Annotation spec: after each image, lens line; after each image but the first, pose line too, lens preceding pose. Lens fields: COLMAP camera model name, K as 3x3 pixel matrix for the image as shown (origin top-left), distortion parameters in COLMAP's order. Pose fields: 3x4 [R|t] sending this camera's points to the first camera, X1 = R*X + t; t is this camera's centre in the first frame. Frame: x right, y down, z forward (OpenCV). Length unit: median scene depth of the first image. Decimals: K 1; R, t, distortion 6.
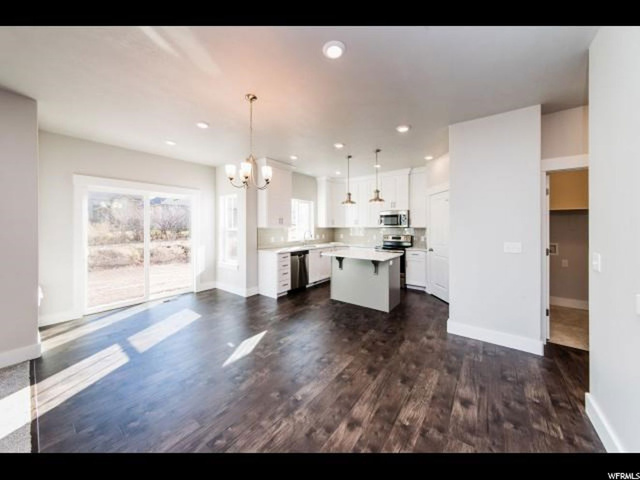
lens RADIAL K [[229.2, 0, 298.7], [0, 229.2, 226.6], [0, 0, 1]] dist [0.000816, 0.000132]
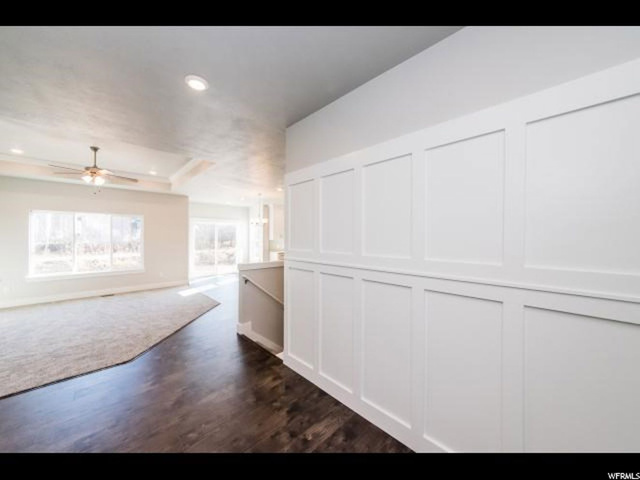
lens RADIAL K [[229.1, 0, 300.1], [0, 229.1, 237.0], [0, 0, 1]] dist [-0.000149, -0.000014]
pose [[0.990977, 0.004295, -0.133963, 0.340959], [-0.004619, 0.999987, -0.002109, -0.020162], [0.133953, 0.002709, 0.990984, -0.888491]]
